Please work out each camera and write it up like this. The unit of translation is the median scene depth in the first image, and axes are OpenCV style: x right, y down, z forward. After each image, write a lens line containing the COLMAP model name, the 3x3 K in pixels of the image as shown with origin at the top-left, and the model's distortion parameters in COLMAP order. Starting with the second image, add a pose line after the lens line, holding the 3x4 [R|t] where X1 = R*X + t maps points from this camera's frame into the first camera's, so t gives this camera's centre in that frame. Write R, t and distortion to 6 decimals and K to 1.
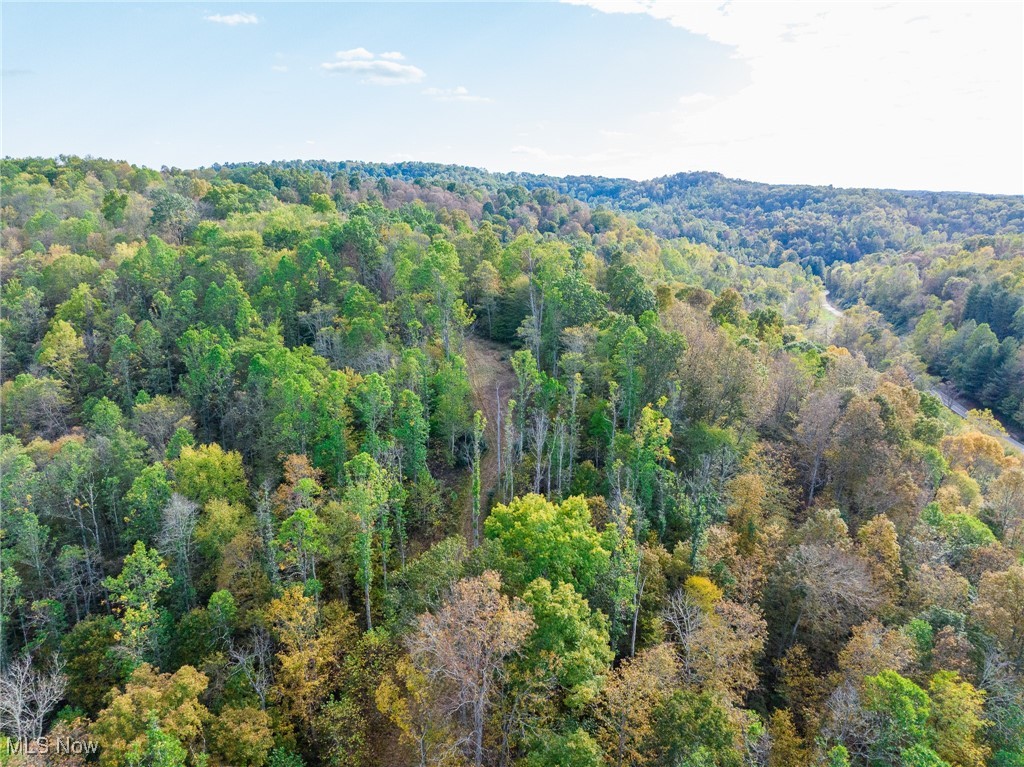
lens RADIAL K [[720.7, 0, 517.4], [0, 720.7, 389.4], [0, 0, 1]] dist [-0.047908, 0.021492]
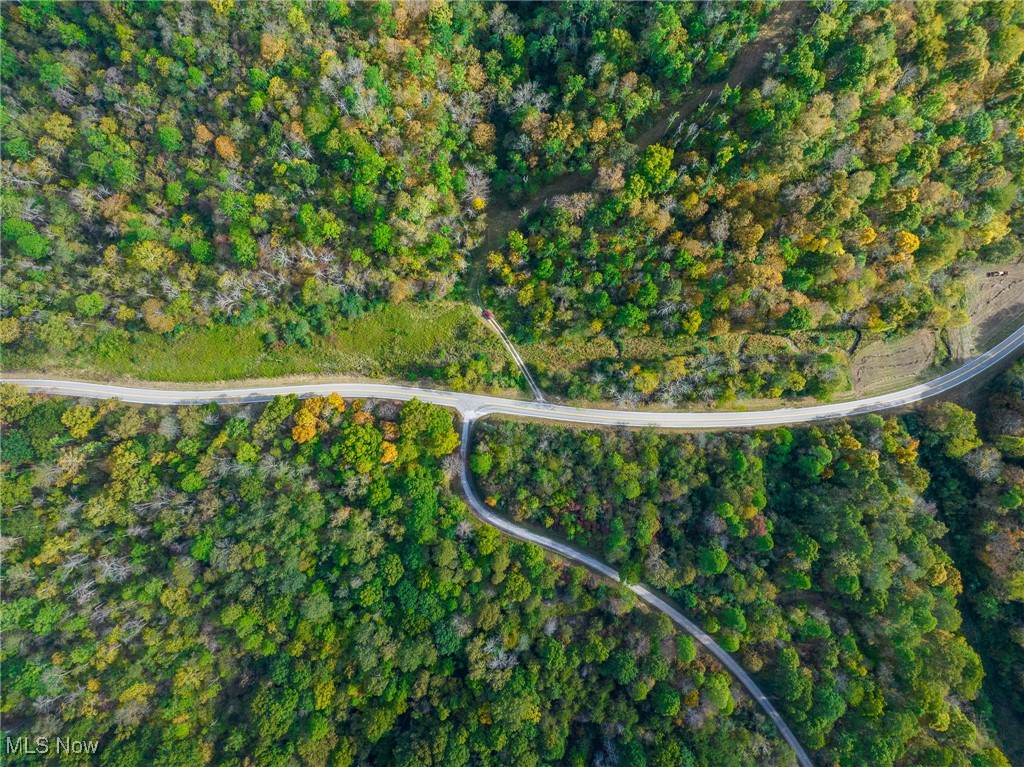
lens RADIAL K [[720.7, 0, 510.0], [0, 720.7, 383.8], [0, 0, 1]] dist [-0.047908, 0.021492]
pose [[0.647688, 0.761547, -0.023373, 0.431036], [-0.187243, 0.188835, 0.963992, -2.537695], [0.738539, -0.619990, 0.264901, -1.009999]]
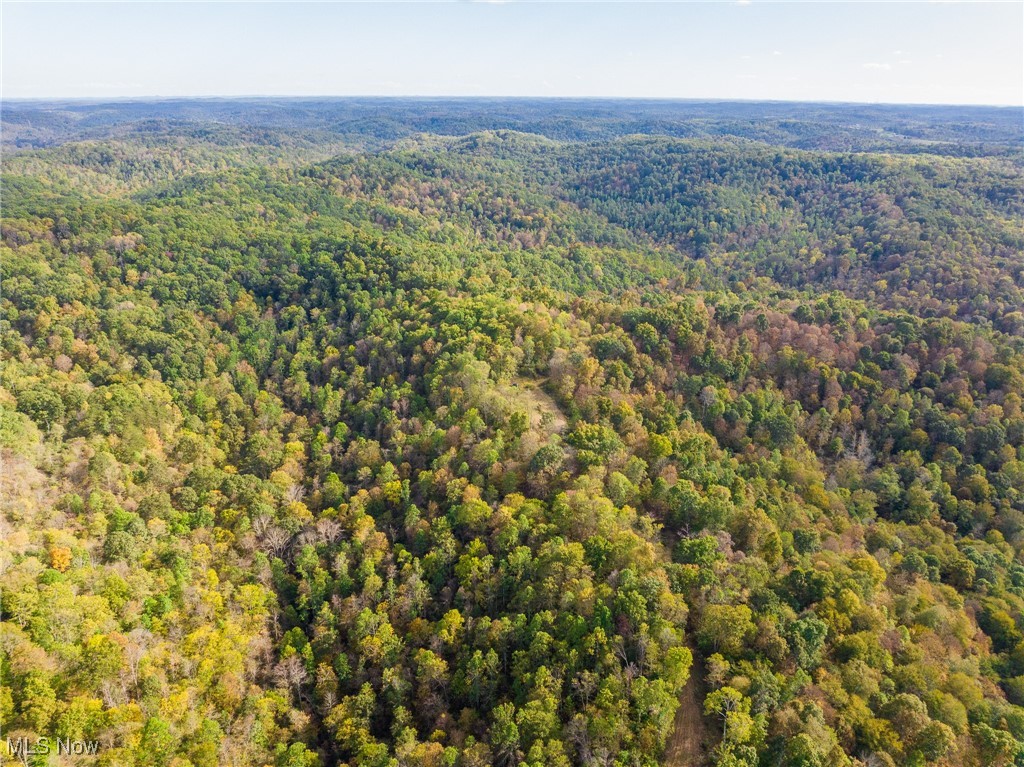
lens RADIAL K [[720.7, 0, 517.0], [0, 720.7, 380.9], [0, 0, 1]] dist [-0.047908, 0.021492]
pose [[0.829870, 0.197744, -0.521741, 0.451527], [-0.141068, 0.979071, 0.146696, -1.551414], [0.539830, -0.048138, 0.840397, -0.564575]]
